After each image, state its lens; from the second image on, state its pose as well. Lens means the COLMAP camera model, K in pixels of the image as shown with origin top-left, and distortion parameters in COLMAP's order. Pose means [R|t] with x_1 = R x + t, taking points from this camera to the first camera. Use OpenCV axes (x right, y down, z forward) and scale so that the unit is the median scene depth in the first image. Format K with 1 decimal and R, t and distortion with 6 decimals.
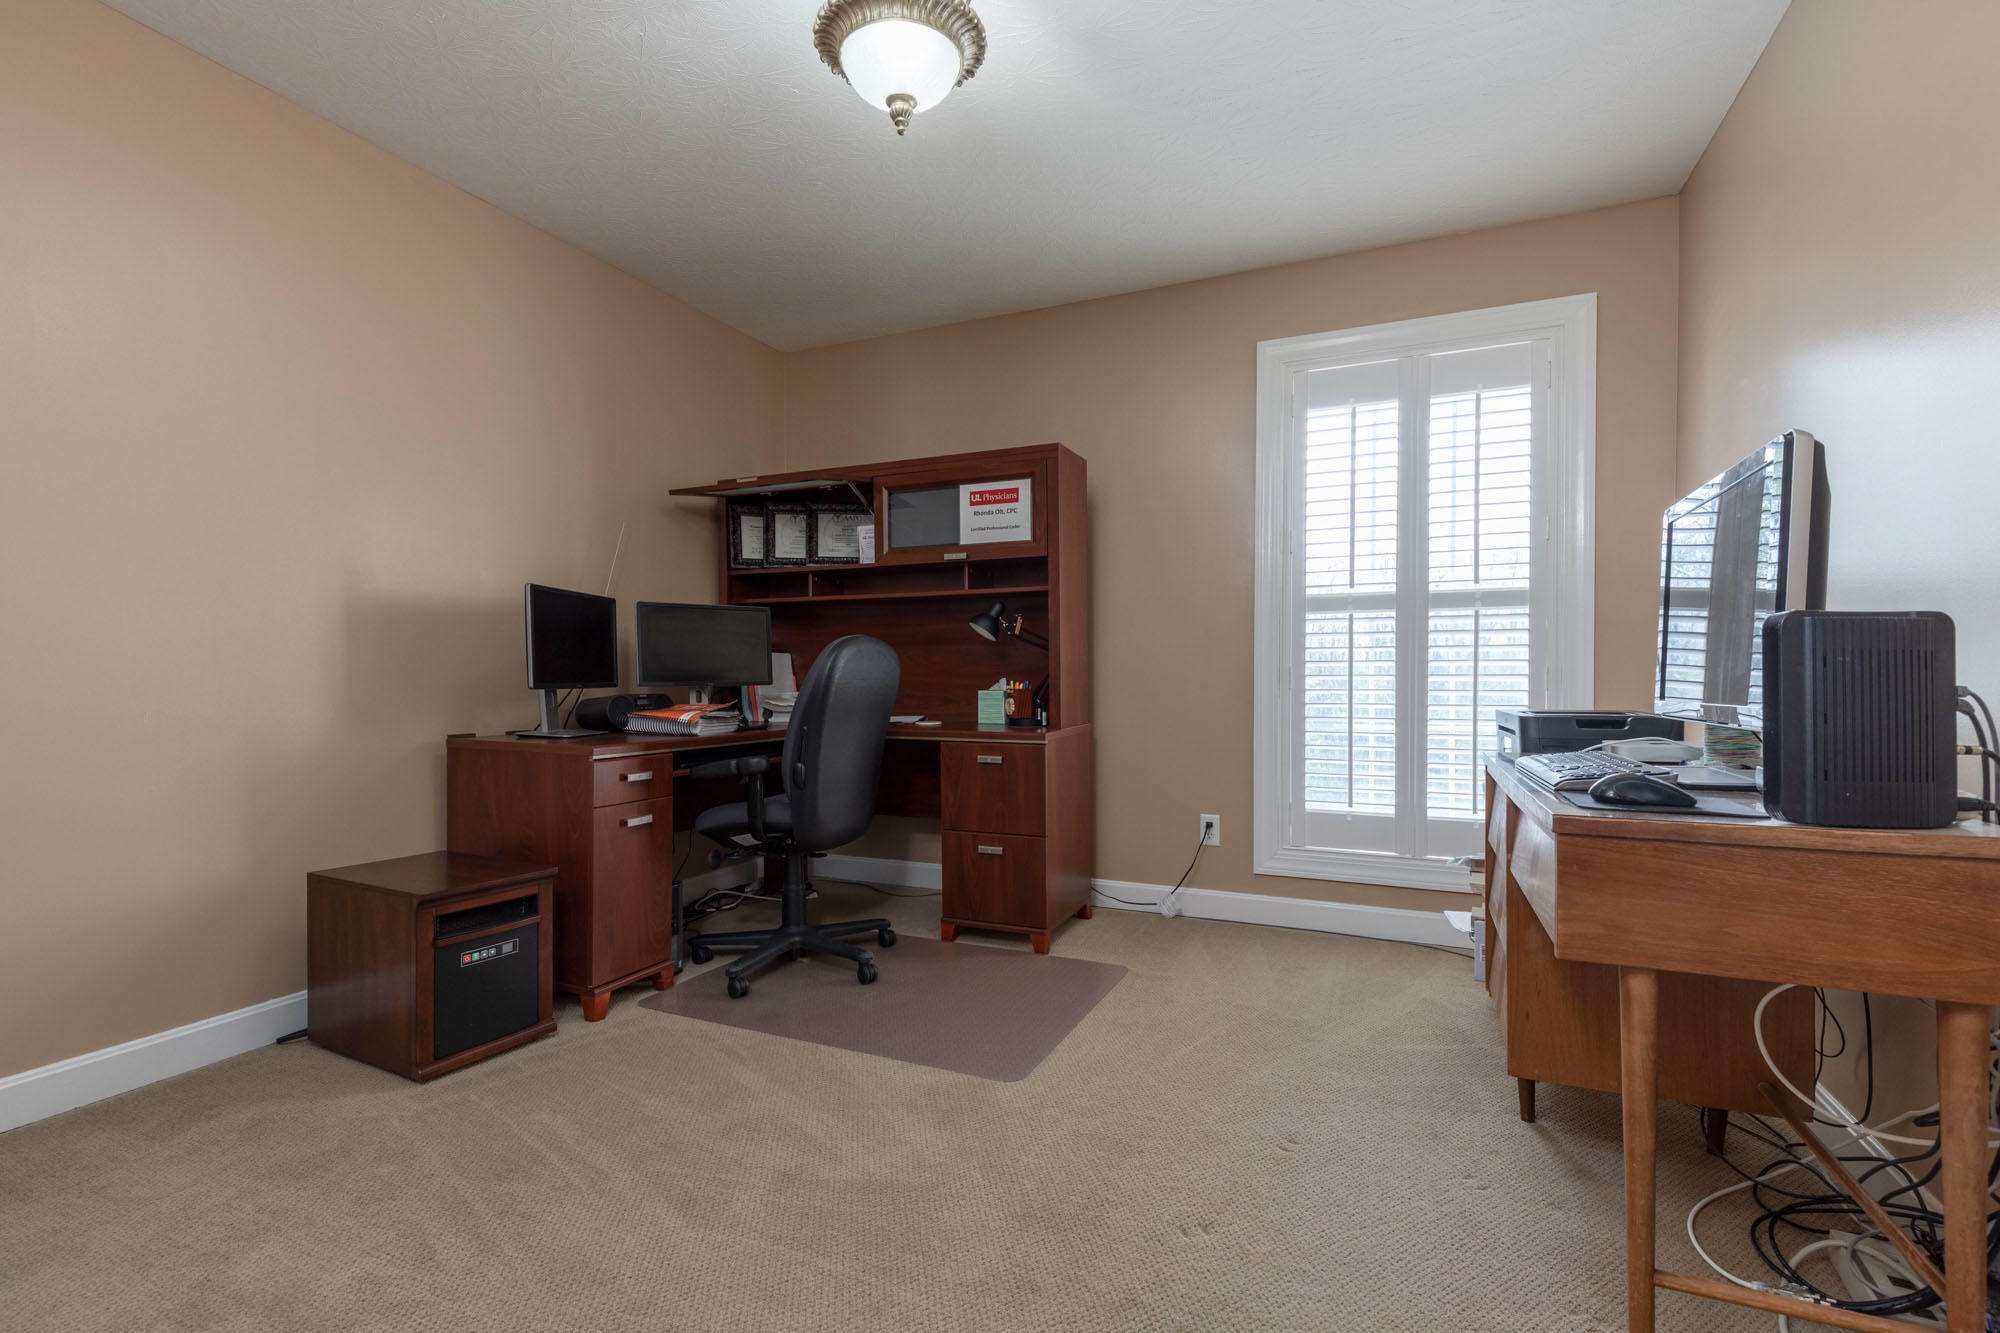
lens RADIAL K [[897.9, 0, 1011.6], [0, 897.9, 678.6], [0, 0, 1]] dist [0.005735, 0.000182]
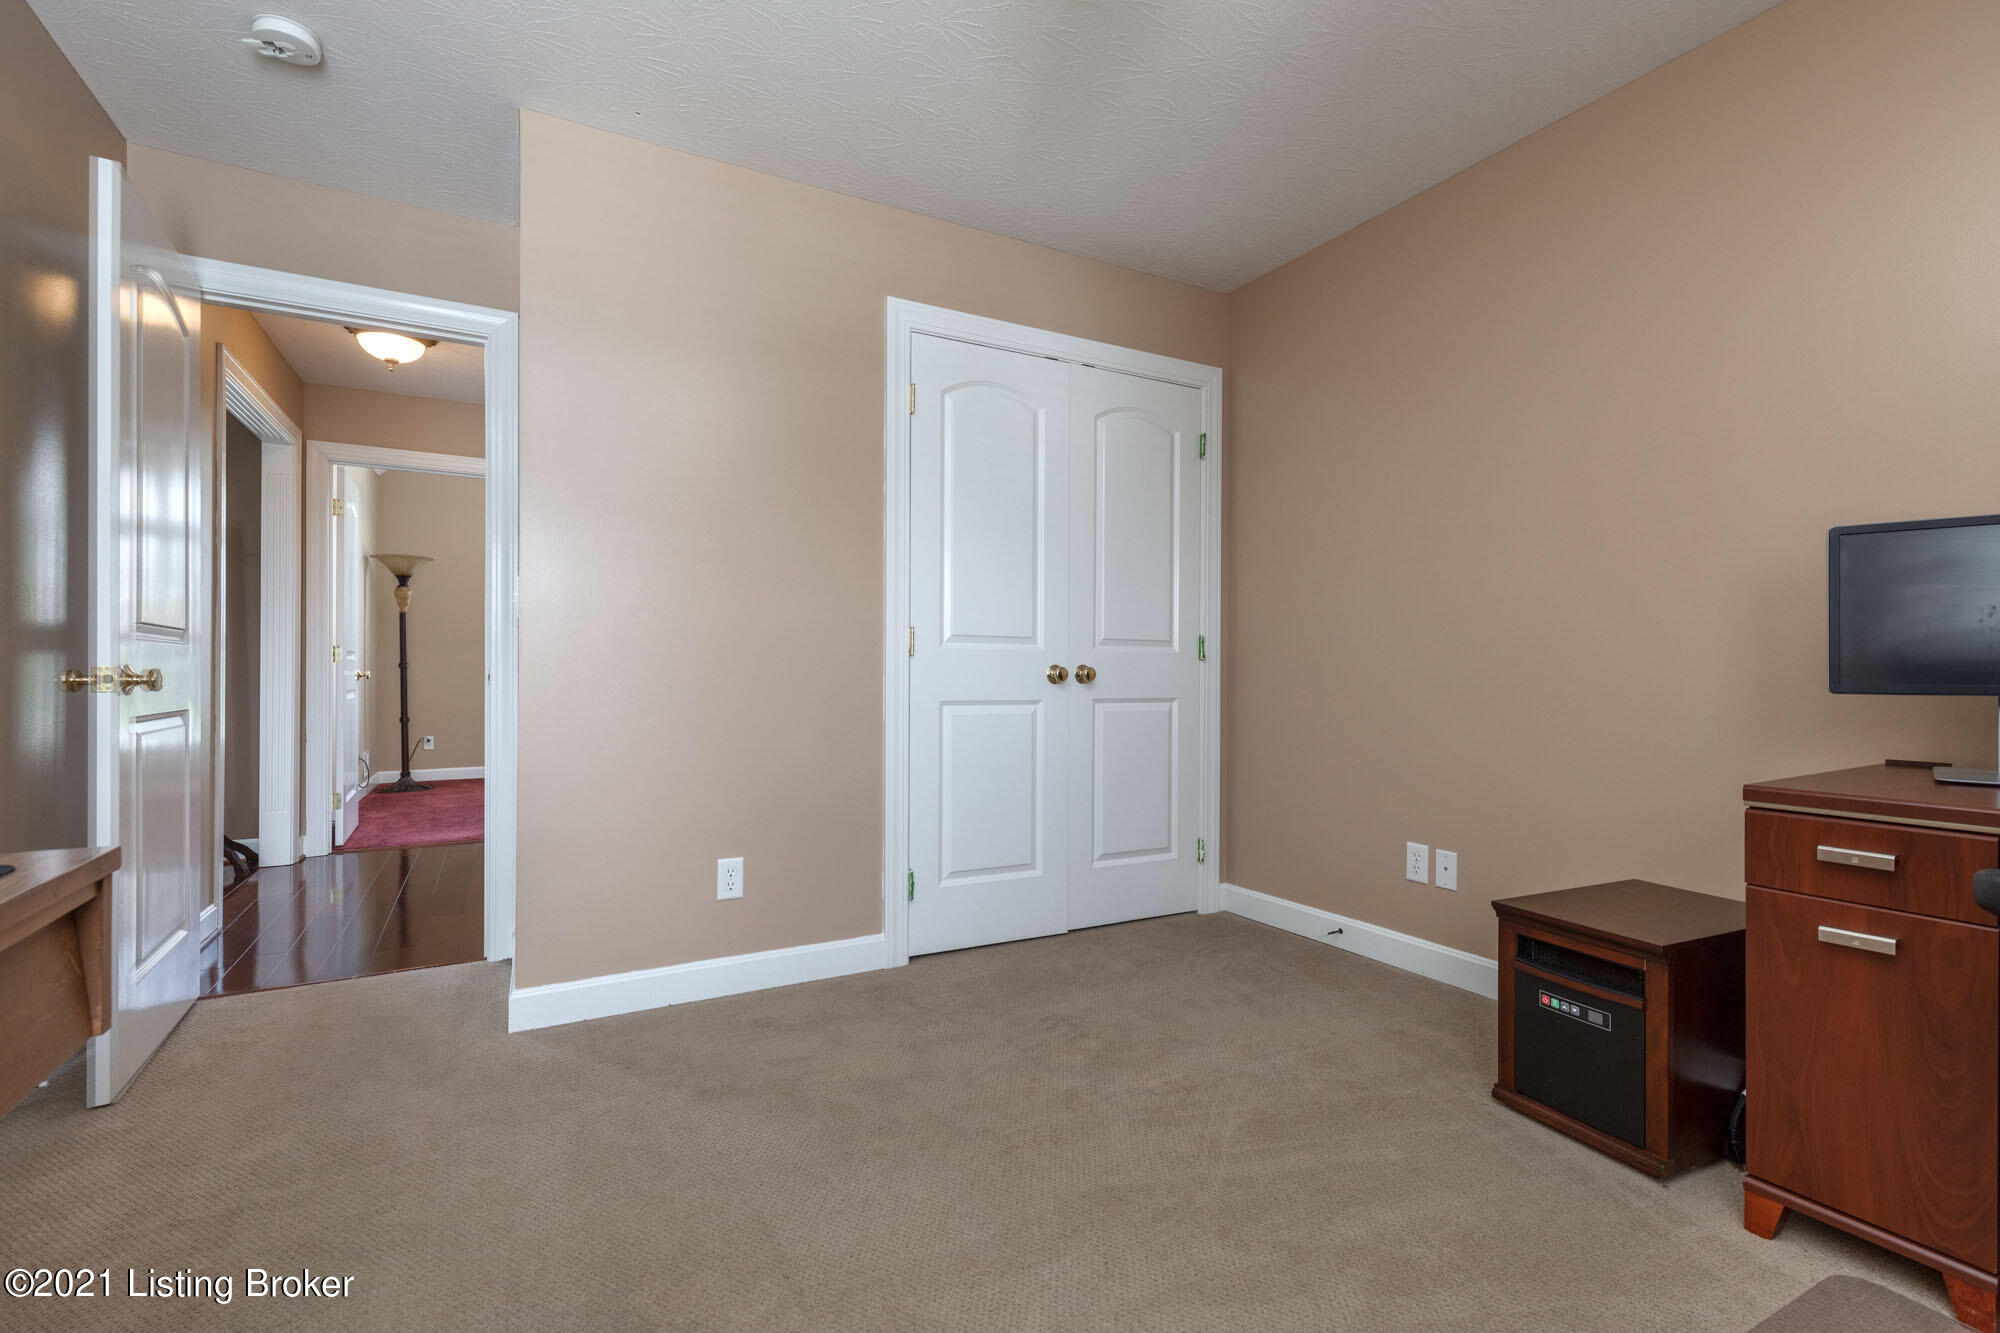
lens RADIAL K [[897.9, 0, 998.5], [0, 897.9, 669.3], [0, 0, 1]] dist [0.005735, 0.000182]
pose [[-0.607943, -0.004785, -0.793966, 0.391951], [-0.002312, 0.999988, -0.004256, 0.000677], [0.793977, -0.000752, -0.607947, 1.097543]]
